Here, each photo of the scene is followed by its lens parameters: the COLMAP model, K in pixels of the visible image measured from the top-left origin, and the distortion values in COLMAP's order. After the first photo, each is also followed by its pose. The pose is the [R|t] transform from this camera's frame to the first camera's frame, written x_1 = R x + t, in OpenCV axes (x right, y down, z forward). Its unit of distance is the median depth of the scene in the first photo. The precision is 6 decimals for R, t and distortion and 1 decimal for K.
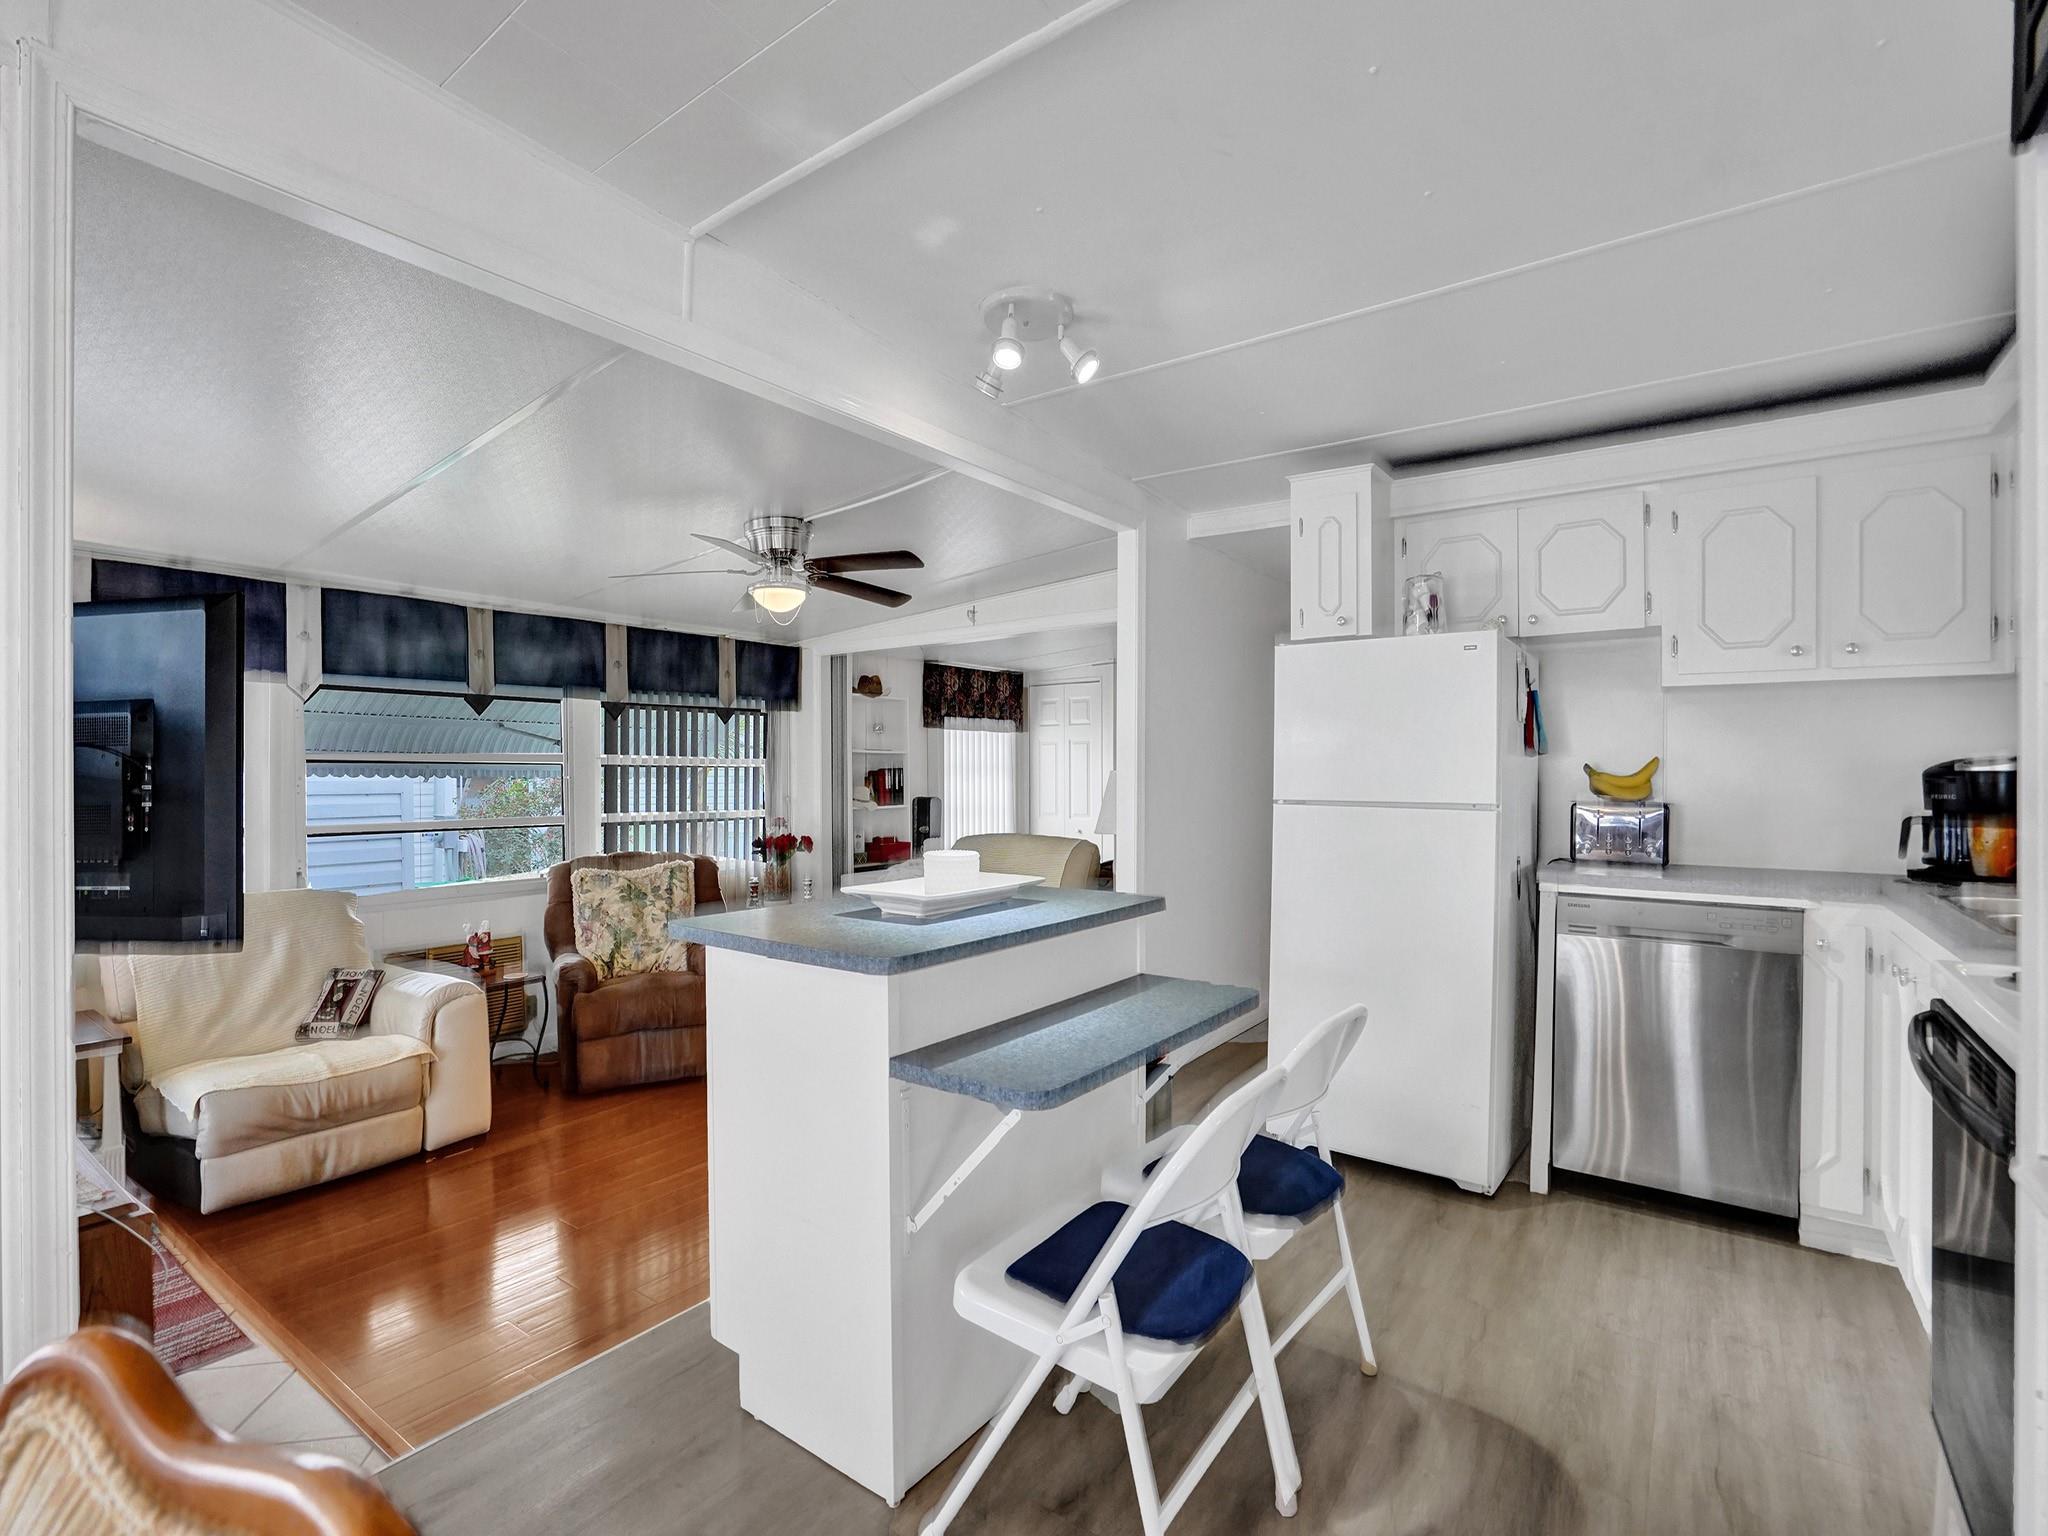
lens RADIAL K [[954.2, 0, 1014.7], [0, 954.2, 767.7], [0, 0, 1]] dist [-0.053196, 0.016158]
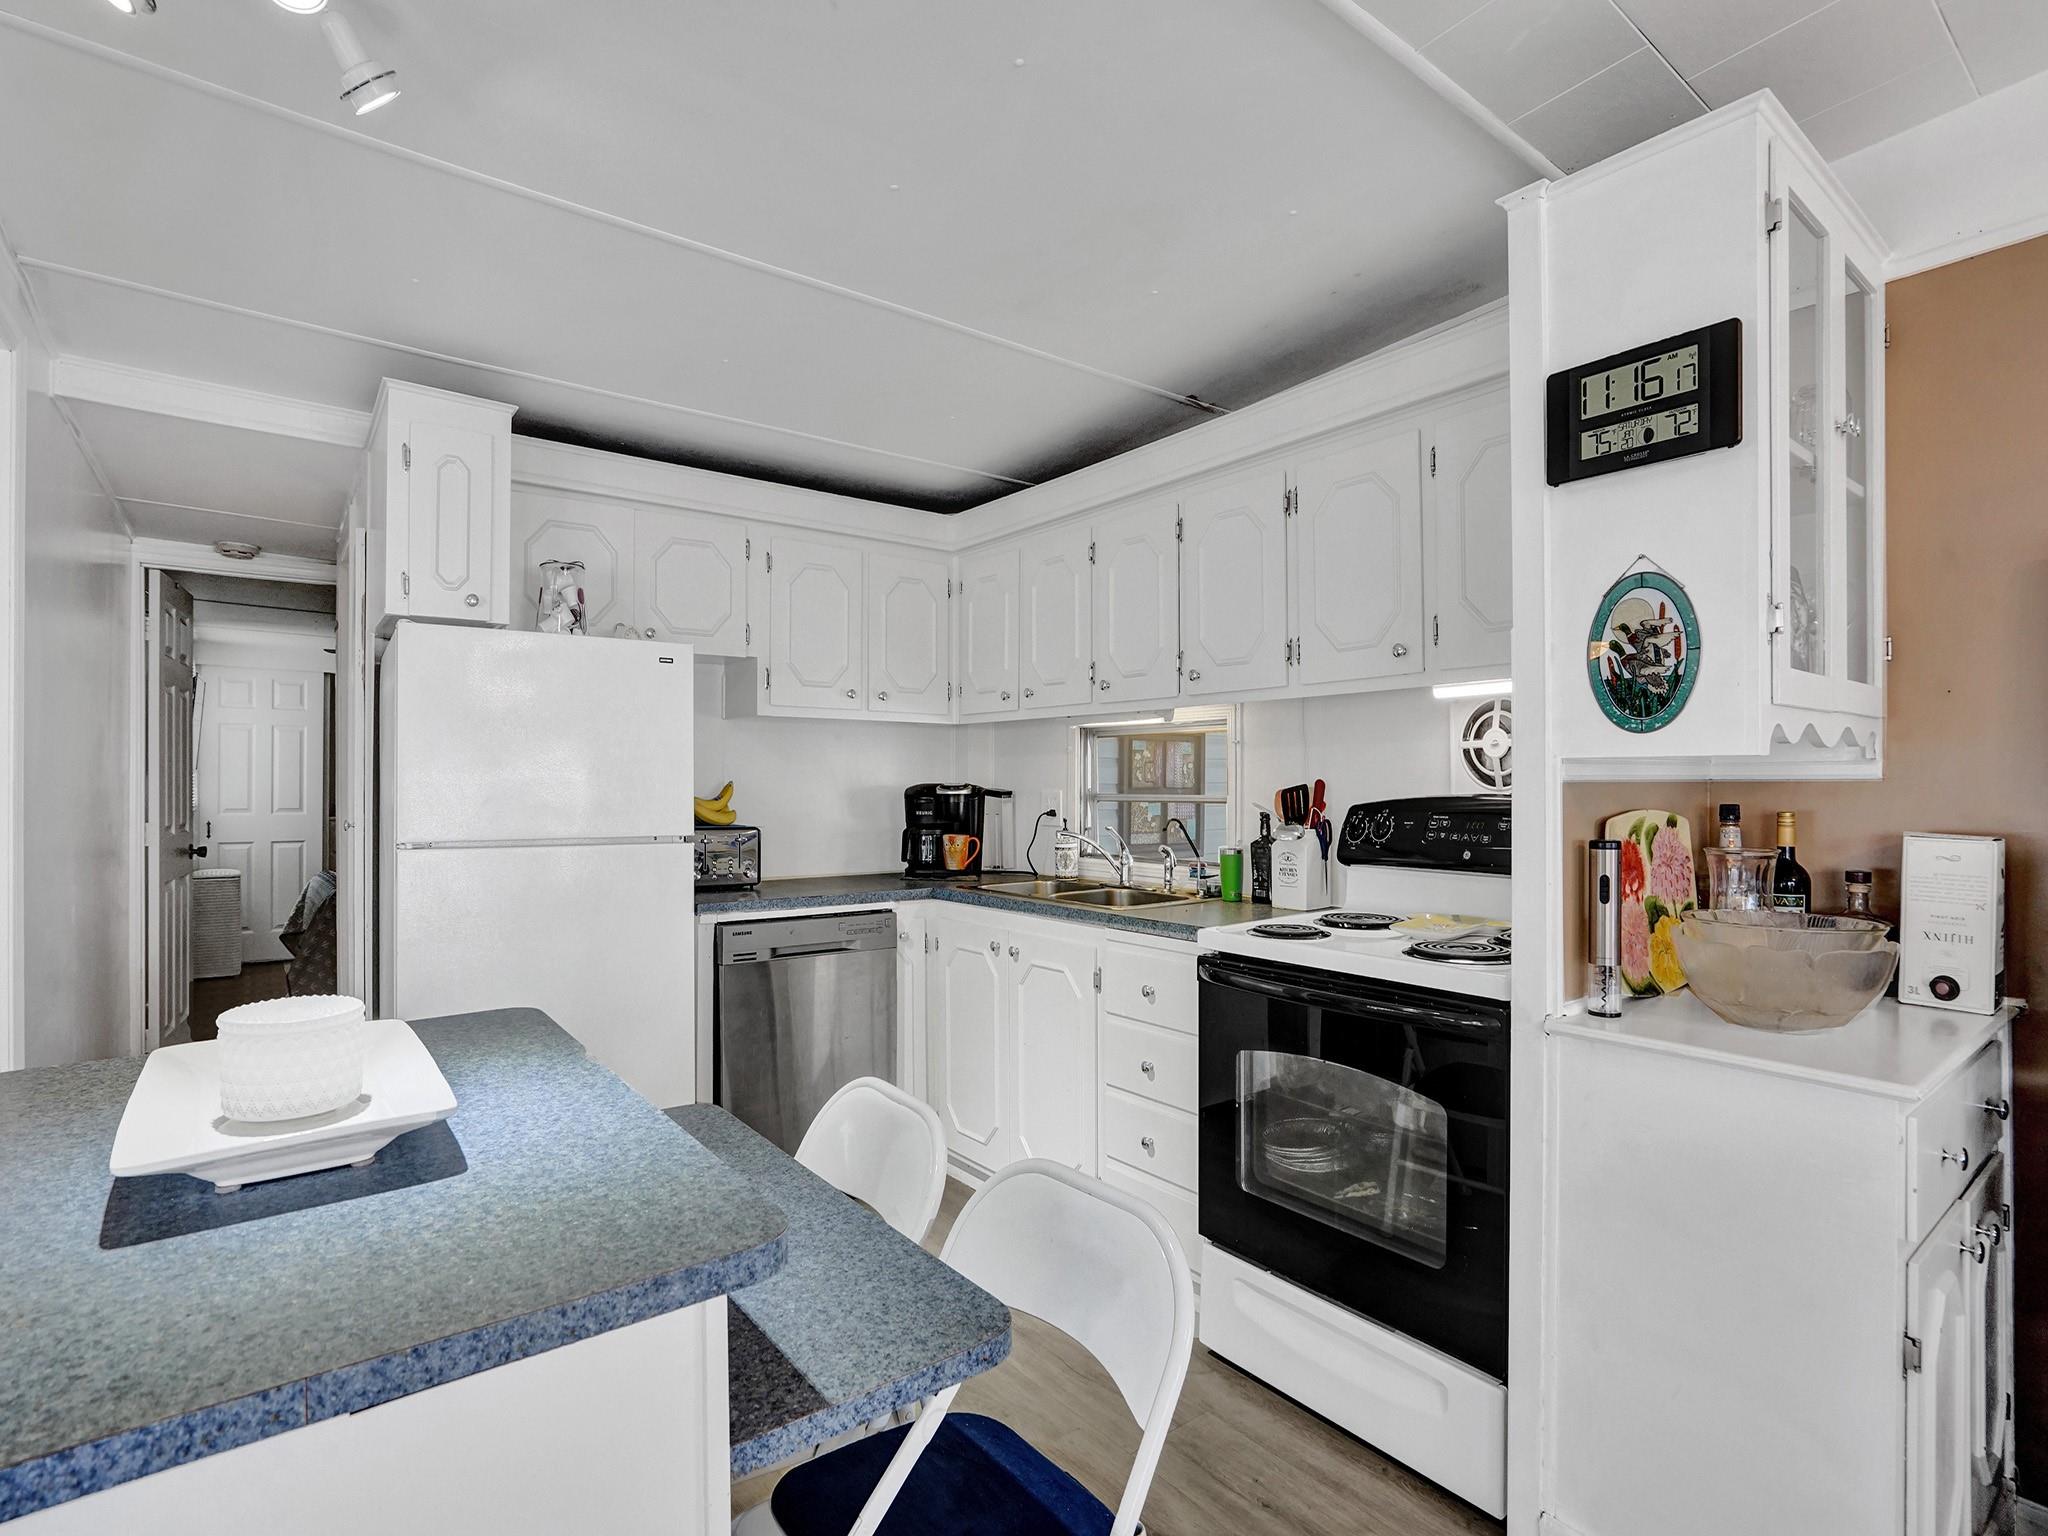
lens RADIAL K [[1019.0, 0, 982.8], [0, 1019.0, 777.9], [0, 0, 1]] dist [-0.032387, 0.004256]
pose [[0.295013, 0.000850, 0.955493, -0.228949], [-0.003381, 0.999994, 0.000155, -0.012335], [-0.955487, -0.003276, 0.295014, 0.286040]]
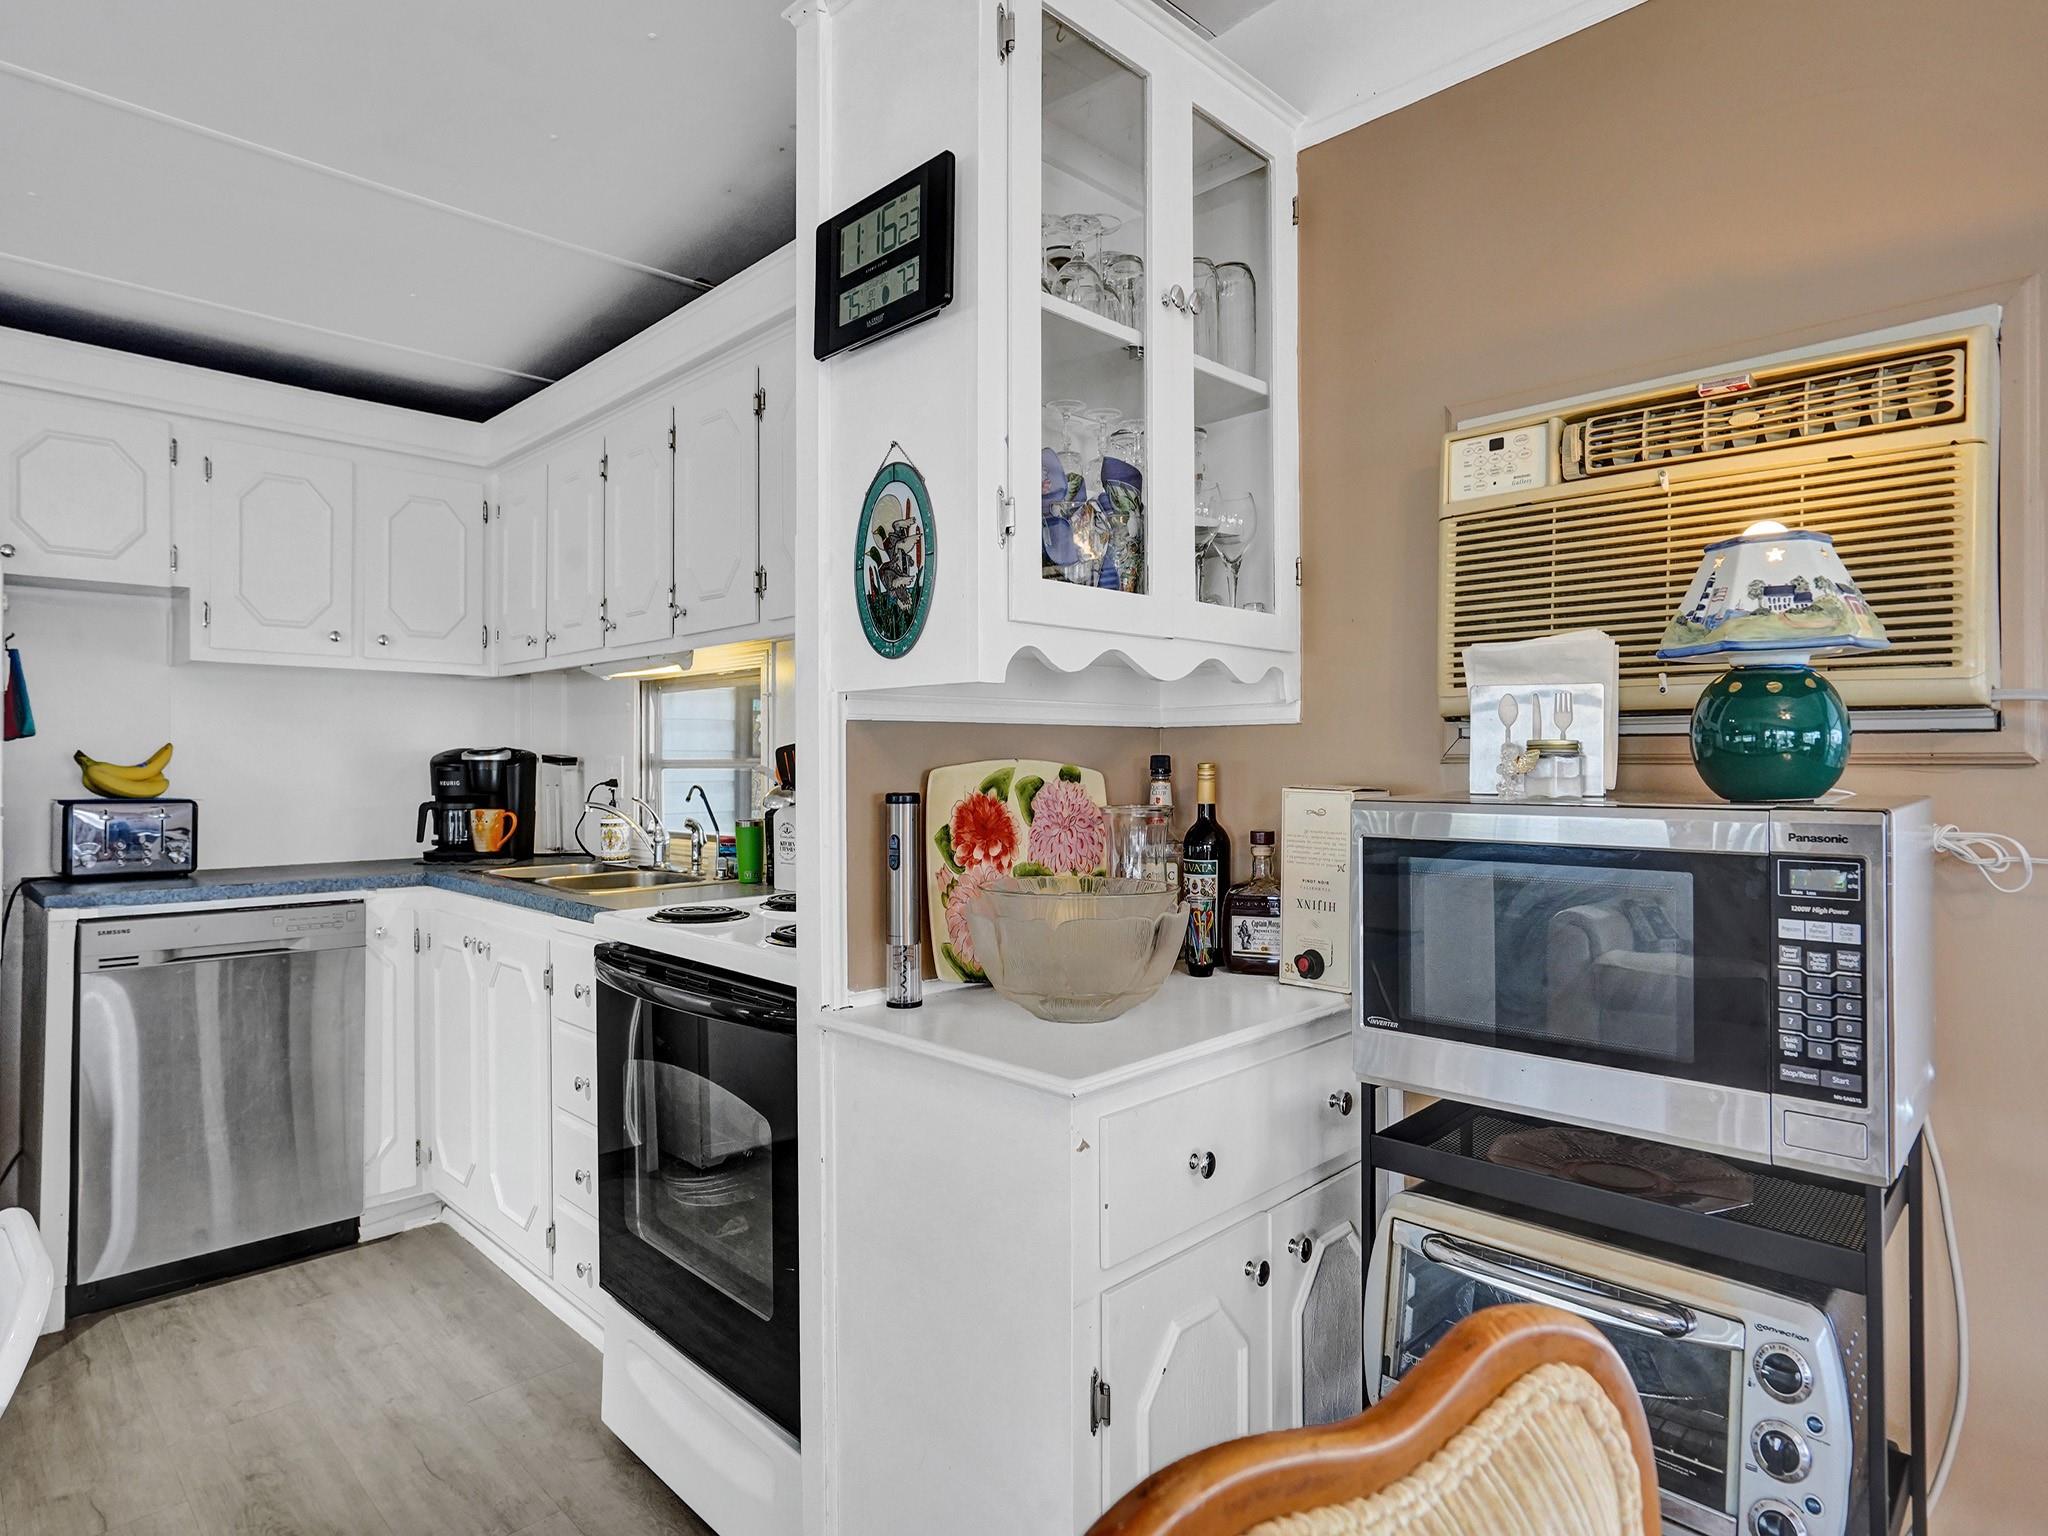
lens RADIAL K [[1155.6, 0, 991.9], [0, 1155.6, 754.4], [0, 0, 1]] dist [-0.028376, 0.013695]
pose [[0.163113, 0.005269, 0.986593, -0.144367], [-0.002549, 0.999985, -0.004919, 0.000798], [-0.986604, -0.001713, 0.163124, 0.079470]]
